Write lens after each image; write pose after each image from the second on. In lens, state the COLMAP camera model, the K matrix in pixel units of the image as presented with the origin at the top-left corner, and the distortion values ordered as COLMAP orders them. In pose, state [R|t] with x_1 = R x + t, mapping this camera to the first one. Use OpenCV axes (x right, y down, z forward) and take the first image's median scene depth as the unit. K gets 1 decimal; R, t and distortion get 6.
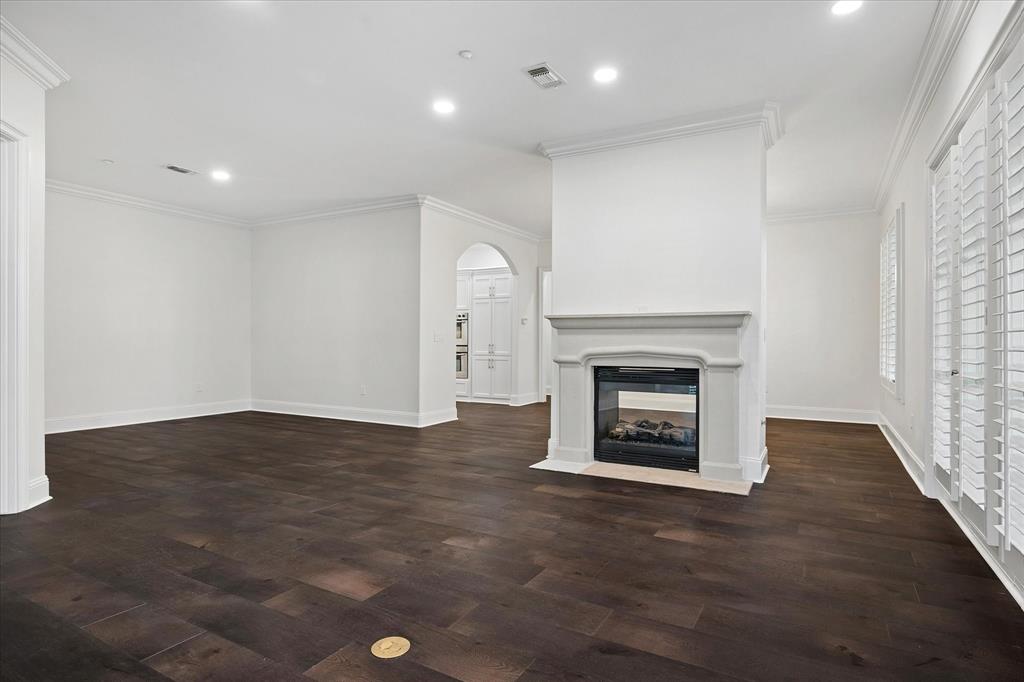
lens RADIAL K [[555.5, 0, 506.5], [0, 555.5, 341.7], [0, 0, 1]] dist [0.001449, 0.000469]
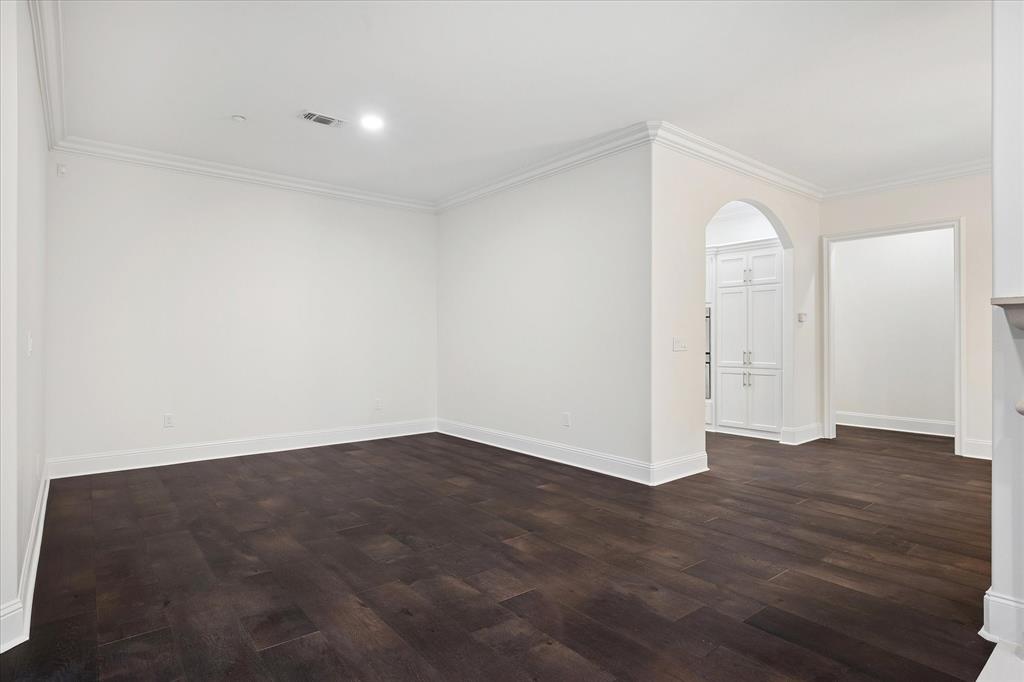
lens RADIAL K [[555.5, 0, 506.5], [0, 555.5, 341.7], [0, 0, 1]] dist [0.001449, 0.000469]
pose [[0.932921, -0.006037, -0.360030, -0.071336], [0.005484, 0.999982, -0.002556, -0.009368], [0.360039, 0.000410, 0.932937, 0.297792]]
